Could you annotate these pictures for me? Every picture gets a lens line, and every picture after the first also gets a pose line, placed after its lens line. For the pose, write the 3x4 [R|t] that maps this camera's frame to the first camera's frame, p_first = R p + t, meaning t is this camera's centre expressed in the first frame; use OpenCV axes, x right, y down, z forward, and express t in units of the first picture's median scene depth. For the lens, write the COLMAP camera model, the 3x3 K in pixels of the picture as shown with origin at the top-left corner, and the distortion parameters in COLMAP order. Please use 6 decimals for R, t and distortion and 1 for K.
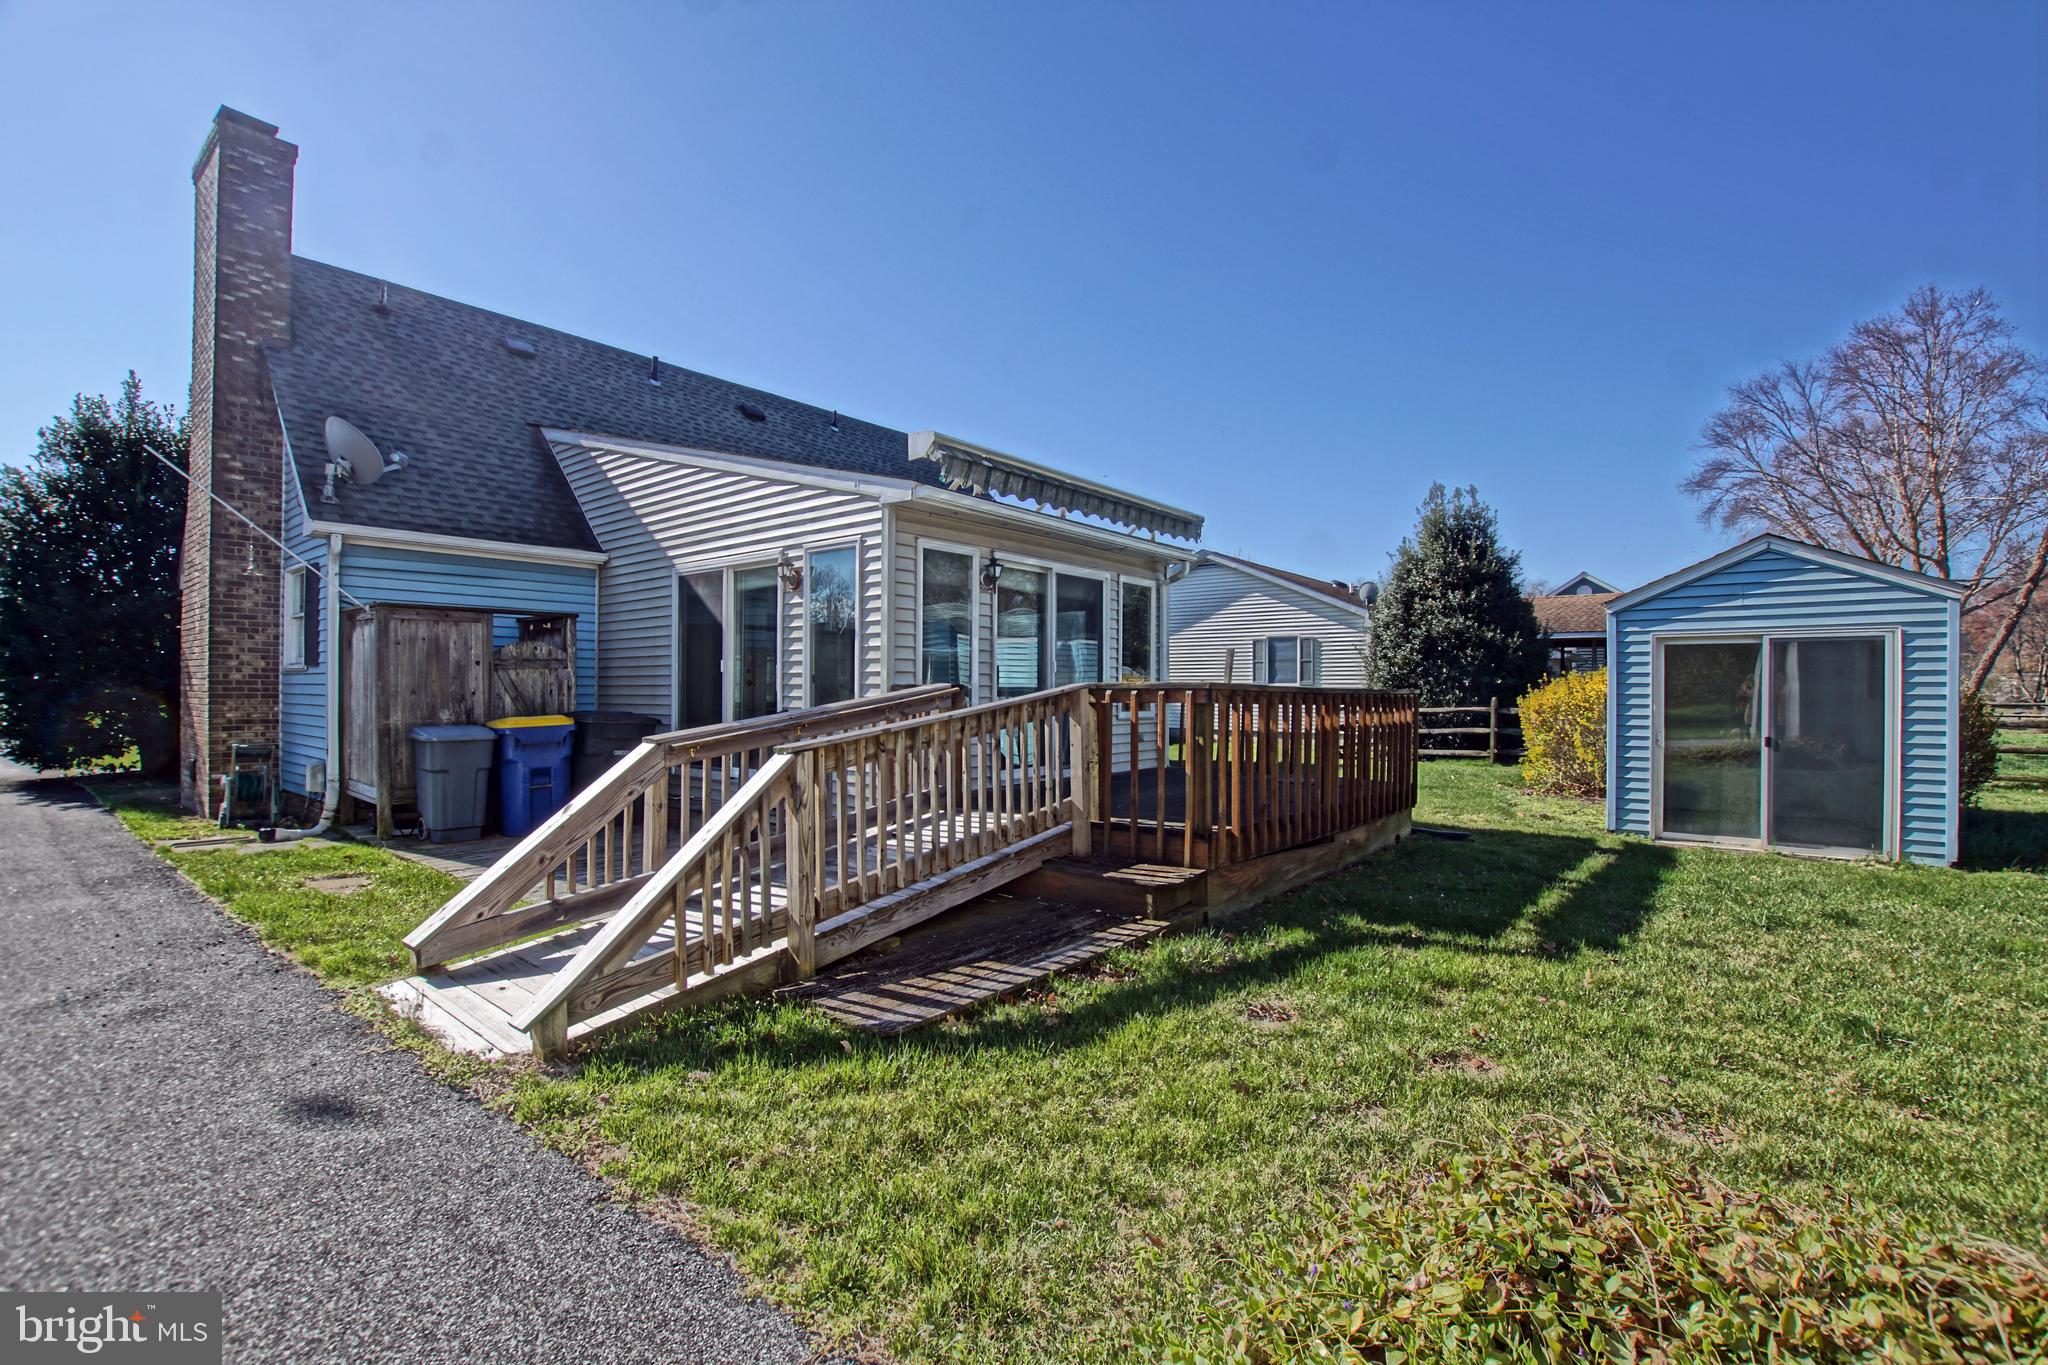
lens RADIAL K [[904.9, 0, 1031.6], [0, 904.9, 687.3], [0, 0, 1]] dist [-0.032120, 0.003633]
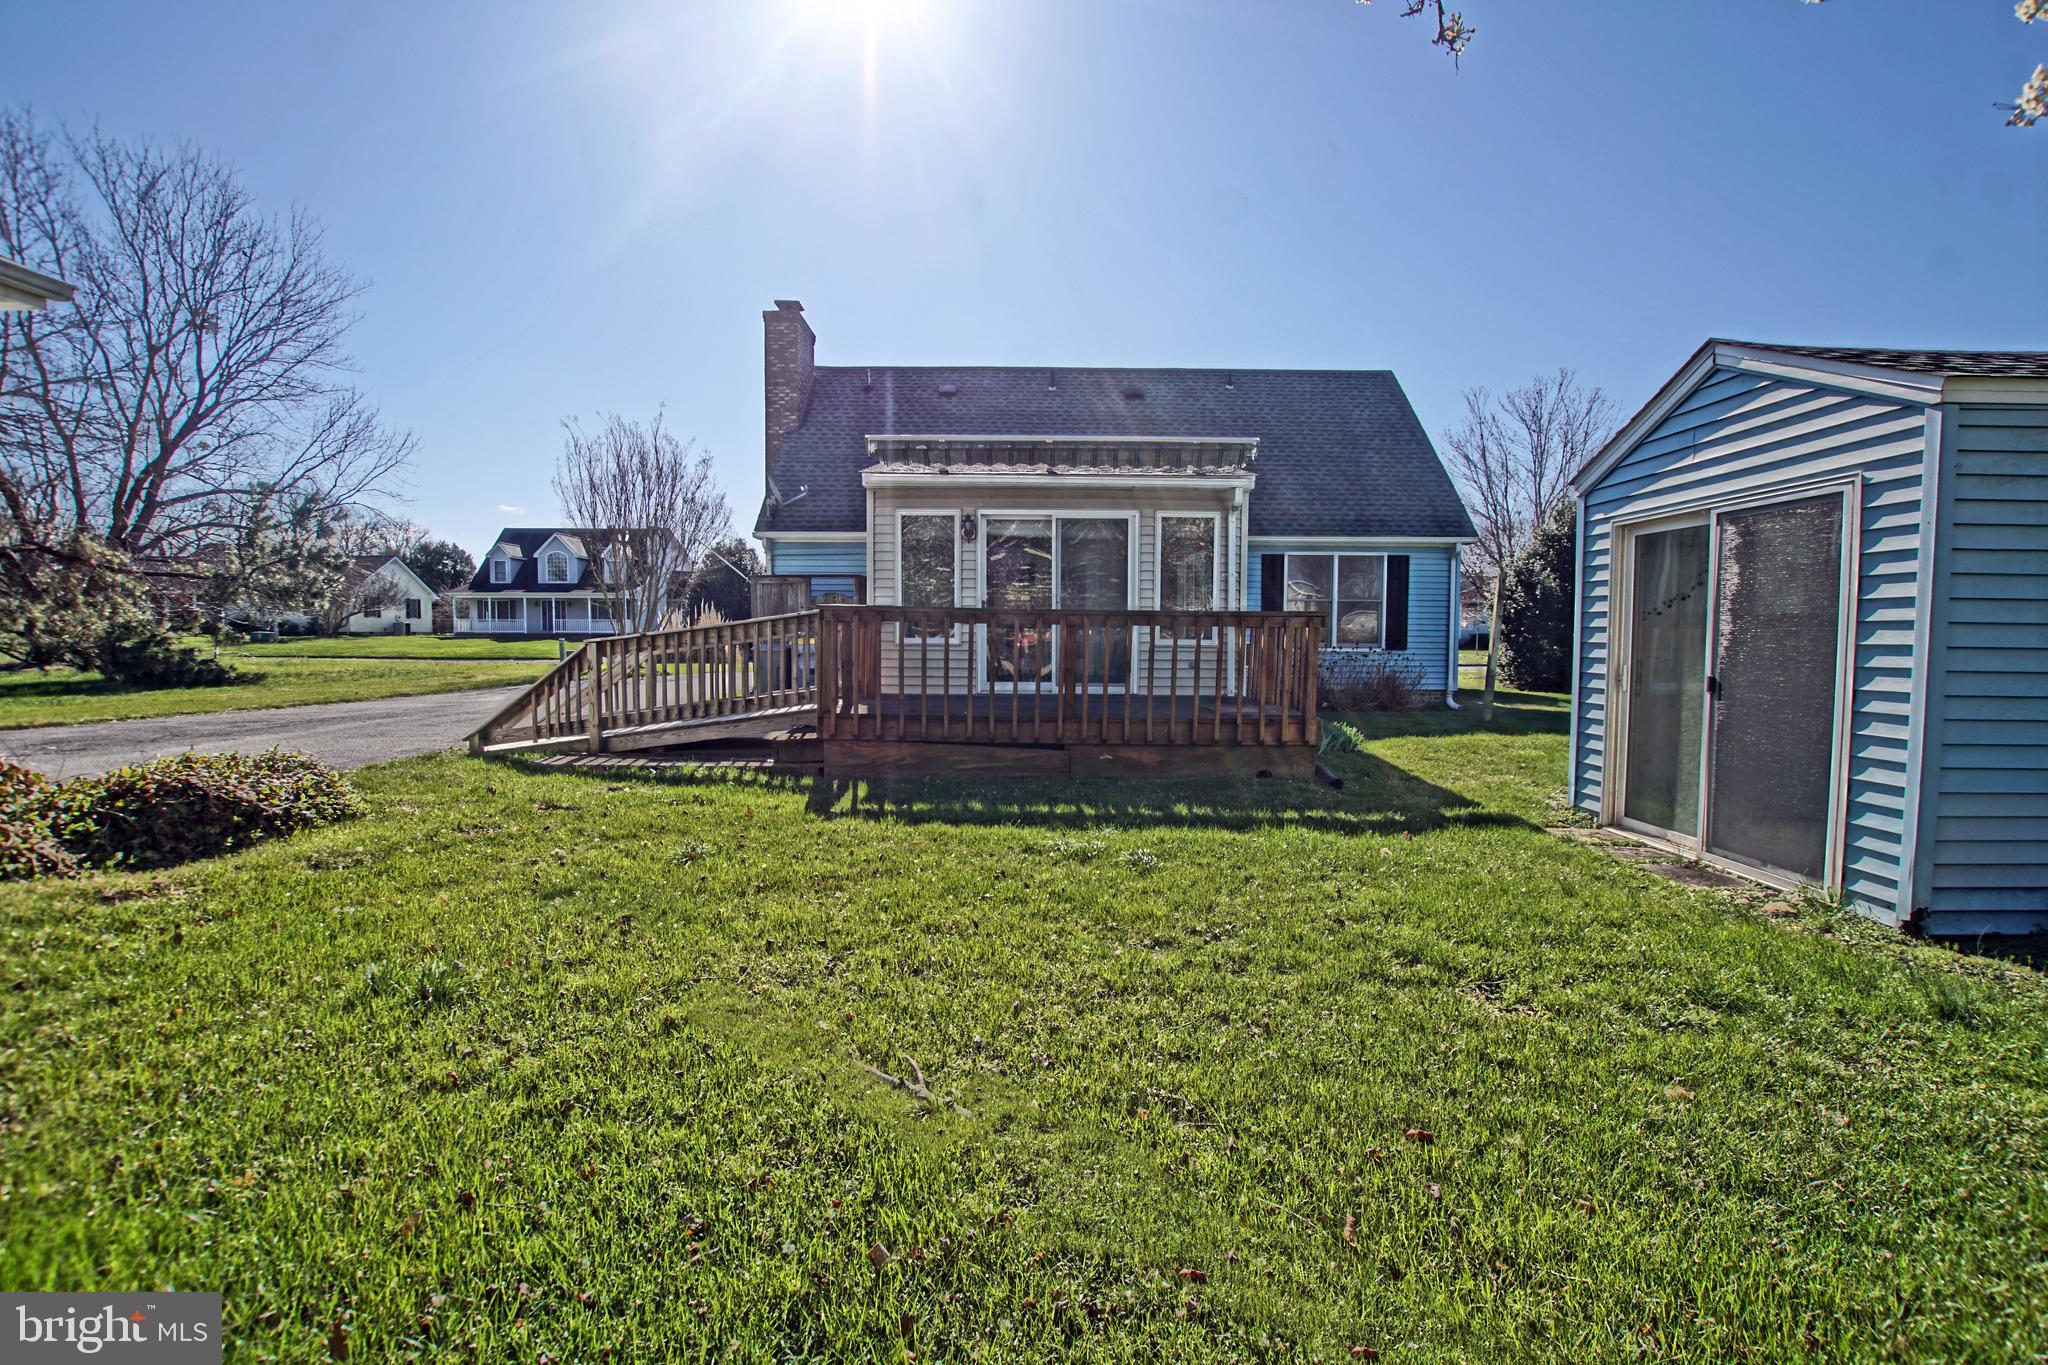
lens RADIAL K [[889.4, 0, 1024.0], [0, 889.4, 682.5], [0, 0, 1]] dist [-0.016676, 0.000460]
pose [[0.633696, 0.040118, -0.772541, 0.999322], [0.002201, 0.998557, 0.053660, 0.026723], [0.773579, -0.035704, 0.632693, 0.245231]]
